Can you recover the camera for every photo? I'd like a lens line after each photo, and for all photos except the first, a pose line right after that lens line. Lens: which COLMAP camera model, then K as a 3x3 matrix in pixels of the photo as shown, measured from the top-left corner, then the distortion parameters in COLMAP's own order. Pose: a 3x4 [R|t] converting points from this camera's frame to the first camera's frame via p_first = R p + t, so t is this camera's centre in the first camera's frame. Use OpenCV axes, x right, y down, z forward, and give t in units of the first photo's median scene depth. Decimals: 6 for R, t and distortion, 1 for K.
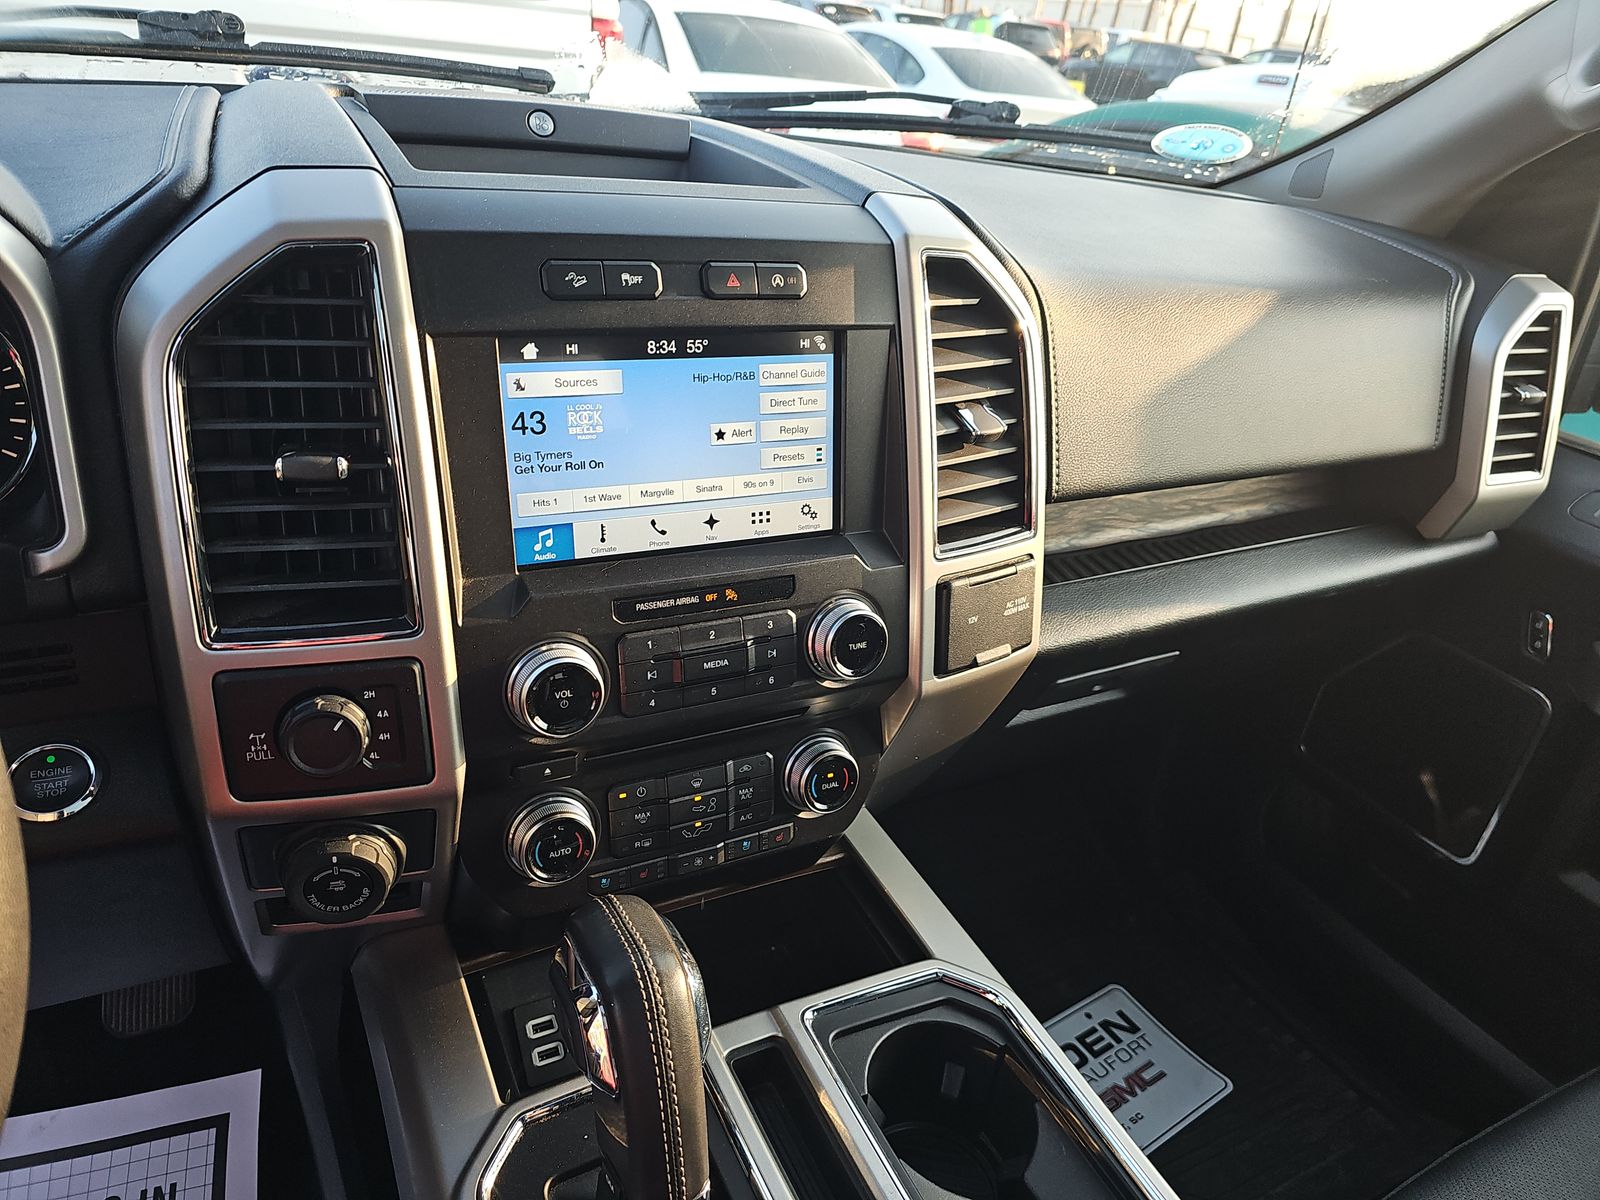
lens RADIAL K [[1086.3, 0, 785.6], [0, 1086.3, 614.5], [0, 0, 1]] dist [0.018516, -0.012807]
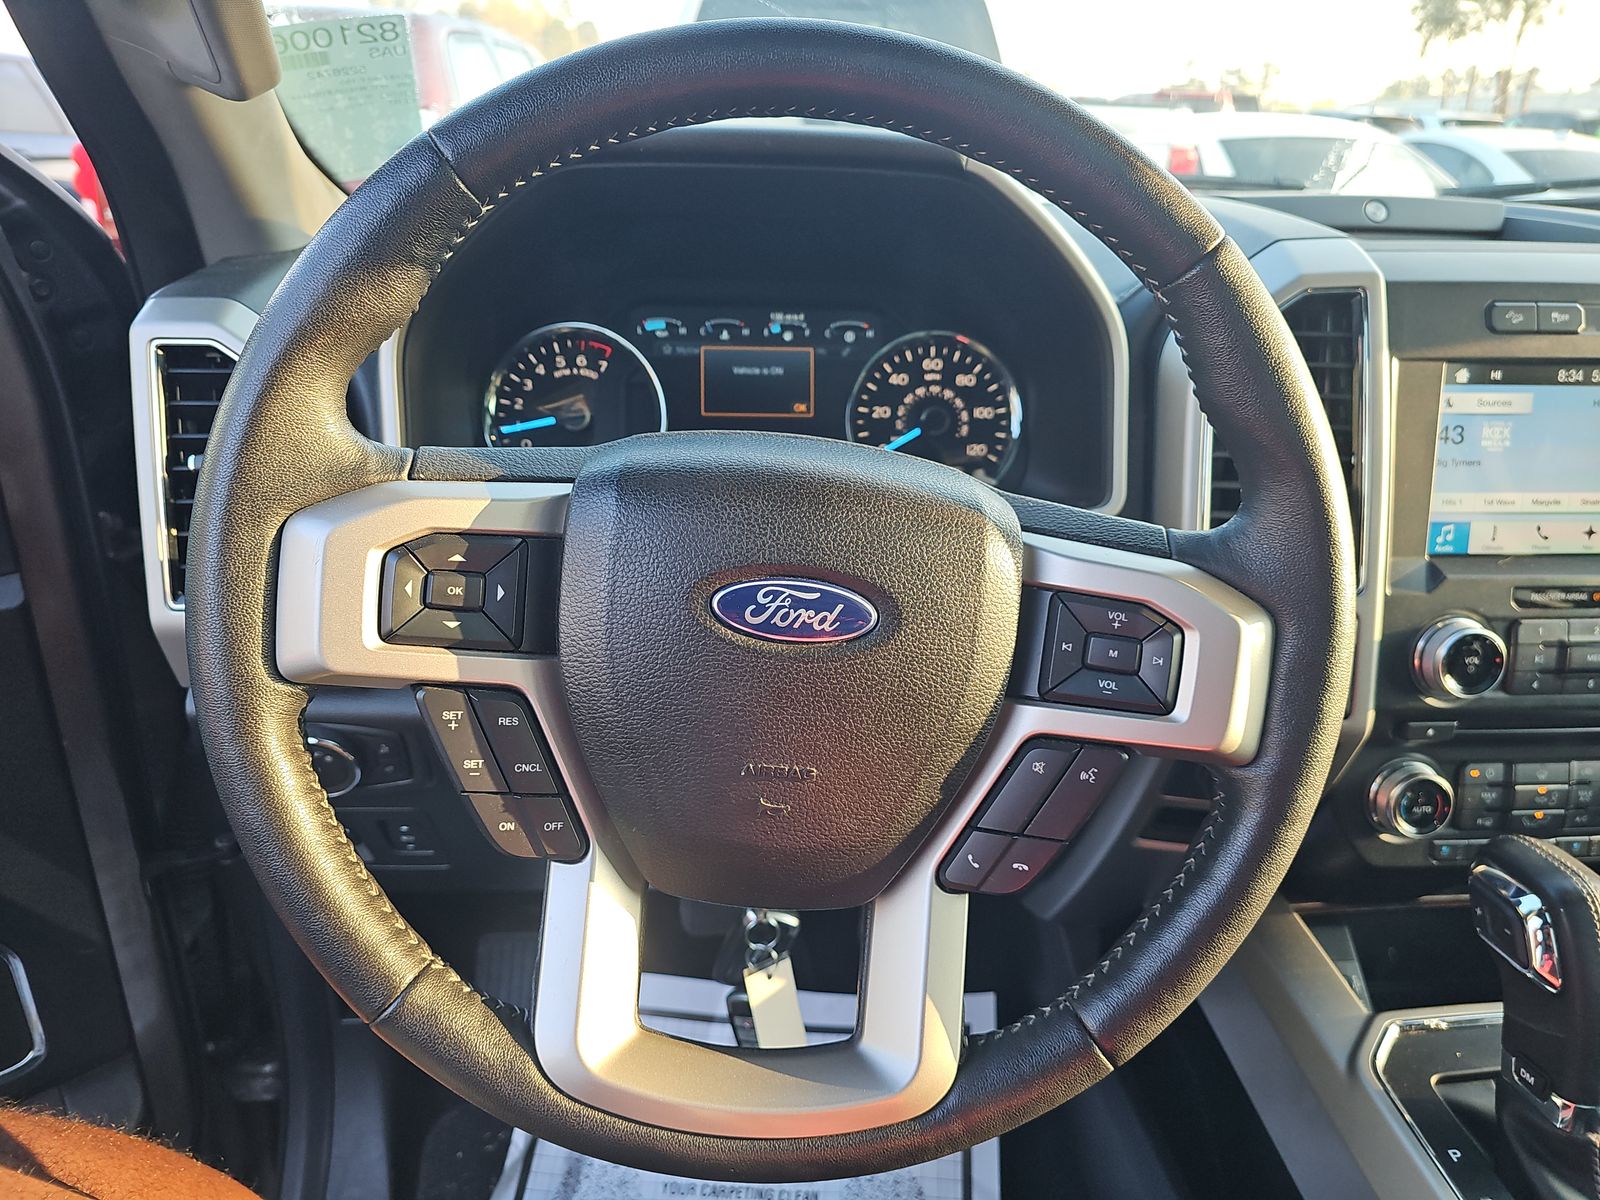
lens RADIAL K [[1086.3, 0, 789.9], [0, 1086.3, 594.5], [0, 0, 1]] dist [0.018516, -0.012807]
pose [[0.916282, 0.069825, -0.394400, -0.402233], [-0.117260, 0.988308, -0.097451, 0.195917], [0.382984, 0.135540, 0.913757, -0.351084]]
